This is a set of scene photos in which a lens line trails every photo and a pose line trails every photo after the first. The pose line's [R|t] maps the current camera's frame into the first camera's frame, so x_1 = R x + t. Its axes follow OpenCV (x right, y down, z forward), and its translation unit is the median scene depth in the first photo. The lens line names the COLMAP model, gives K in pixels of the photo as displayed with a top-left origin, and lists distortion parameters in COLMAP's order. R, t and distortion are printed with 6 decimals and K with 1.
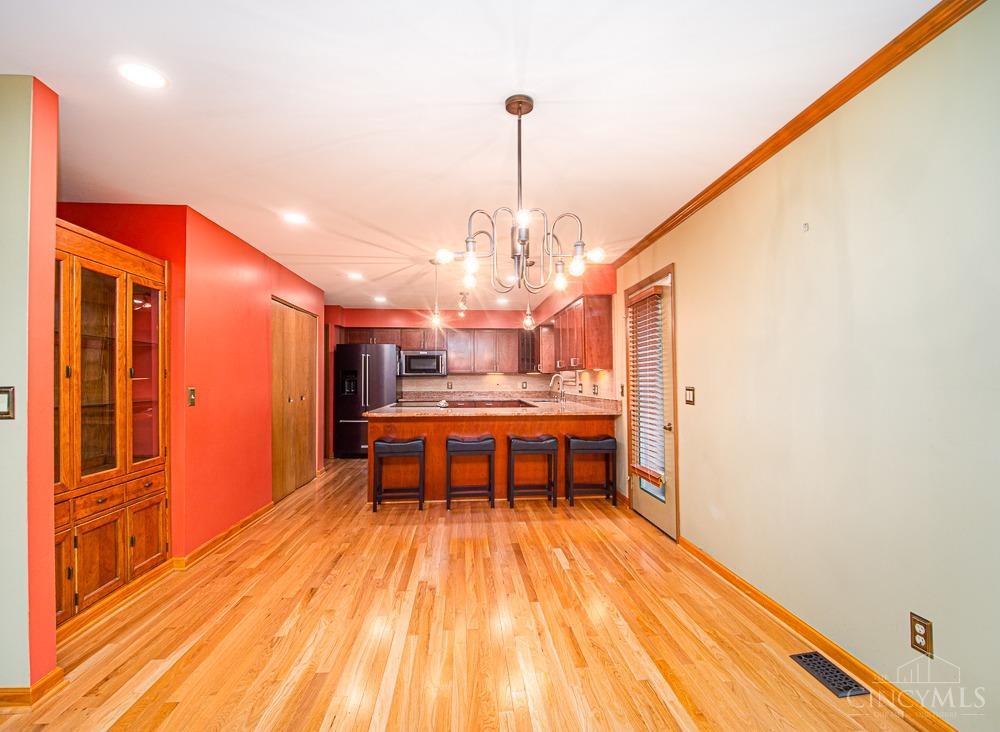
lens RADIAL K [[469.6, 0, 505.3], [0, 469.6, 372.1], [0, 0, 1]] dist [-0.011080, -0.000966]
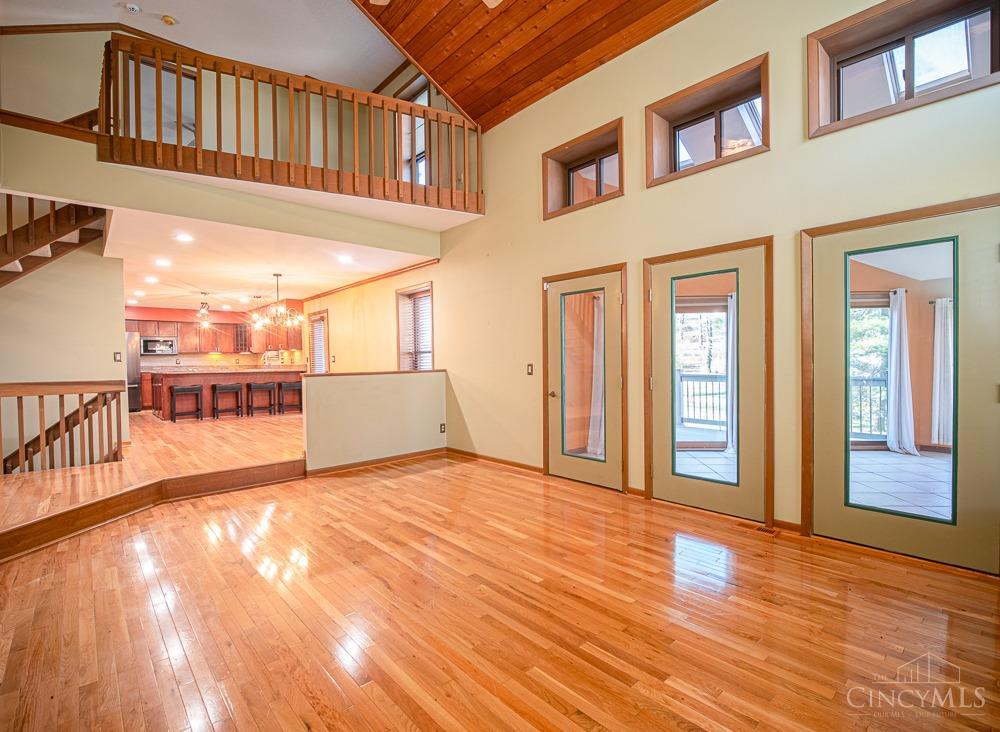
lens RADIAL K [[469.6, 0, 505.1], [0, 469.6, 367.7], [0, 0, 1]] dist [-0.011080, -0.000966]
pose [[0.795798, -0.016388, 0.605340, -0.404713], [0.001228, 0.999675, 0.025450, 0.027251], [-0.605560, -0.019509, 0.795560, -1.548356]]
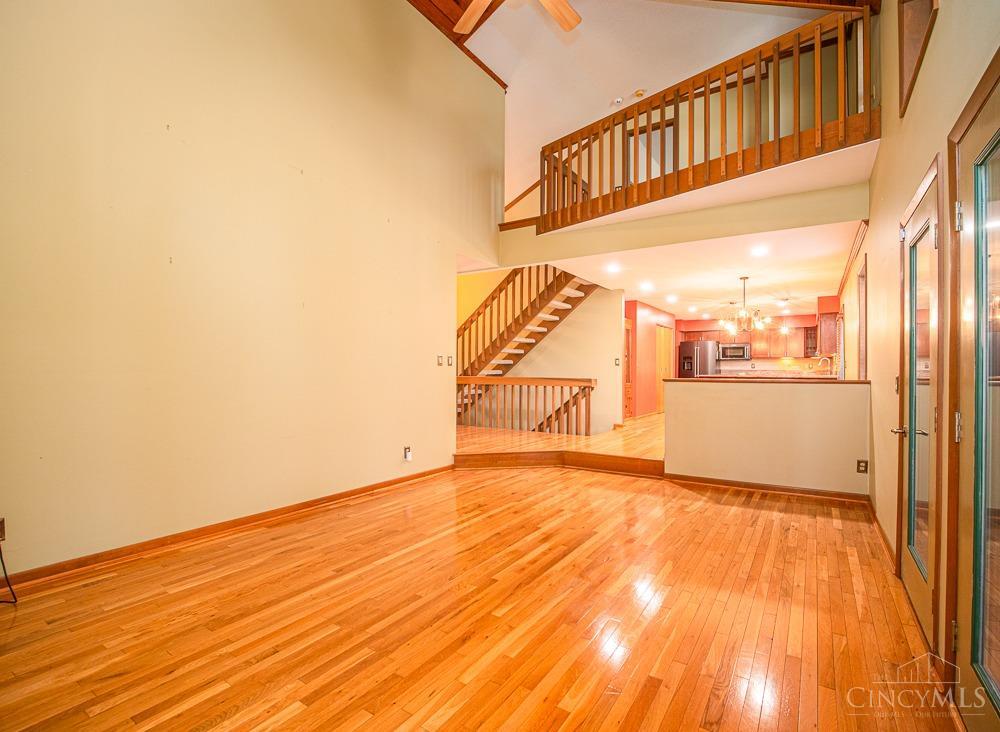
lens RADIAL K [[469.6, 0, 515.2], [0, 469.6, 368.4], [0, 0, 1]] dist [-0.011080, -0.000966]
pose [[0.794464, 0.007165, -0.607269, 0.423056], [0.002511, 0.999883, 0.015084, 0.025825], [0.607307, -0.013508, 0.794353, -1.506215]]
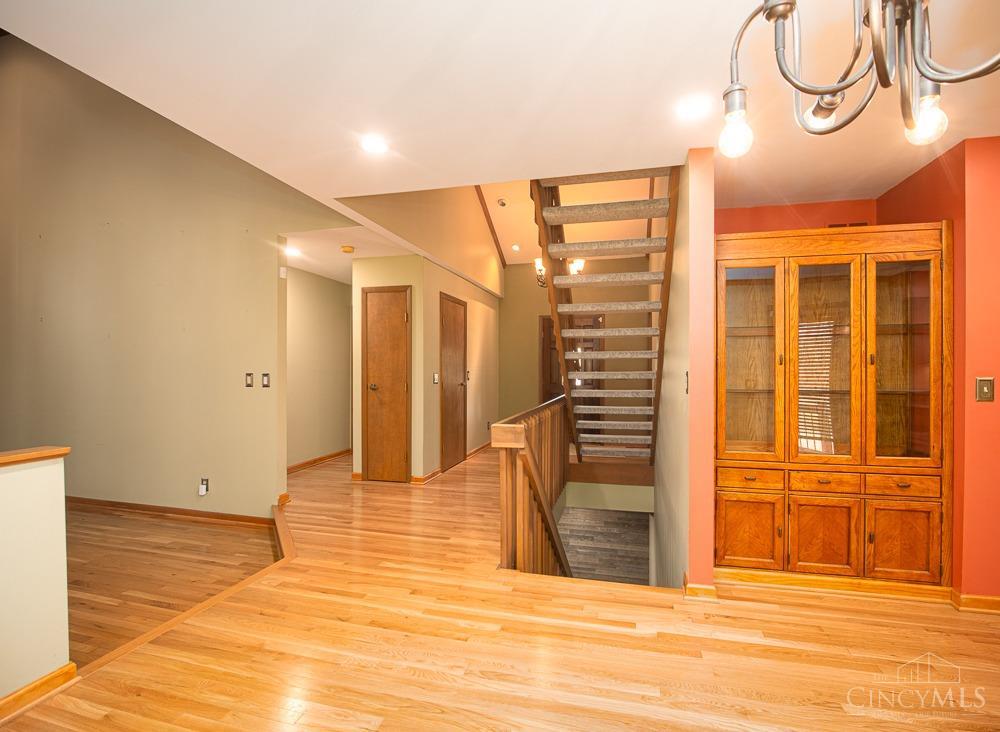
lens RADIAL K [[469.6, 0, 508.5], [0, 469.6, 368.9], [0, 0, 1]] dist [-0.011080, -0.000966]
pose [[-0.313507, 0.005138, -0.949572, 0.245375], [0.016605, 0.999862, -0.000072, 0.006553], [0.949441, -0.015790, -0.313549, 0.456023]]
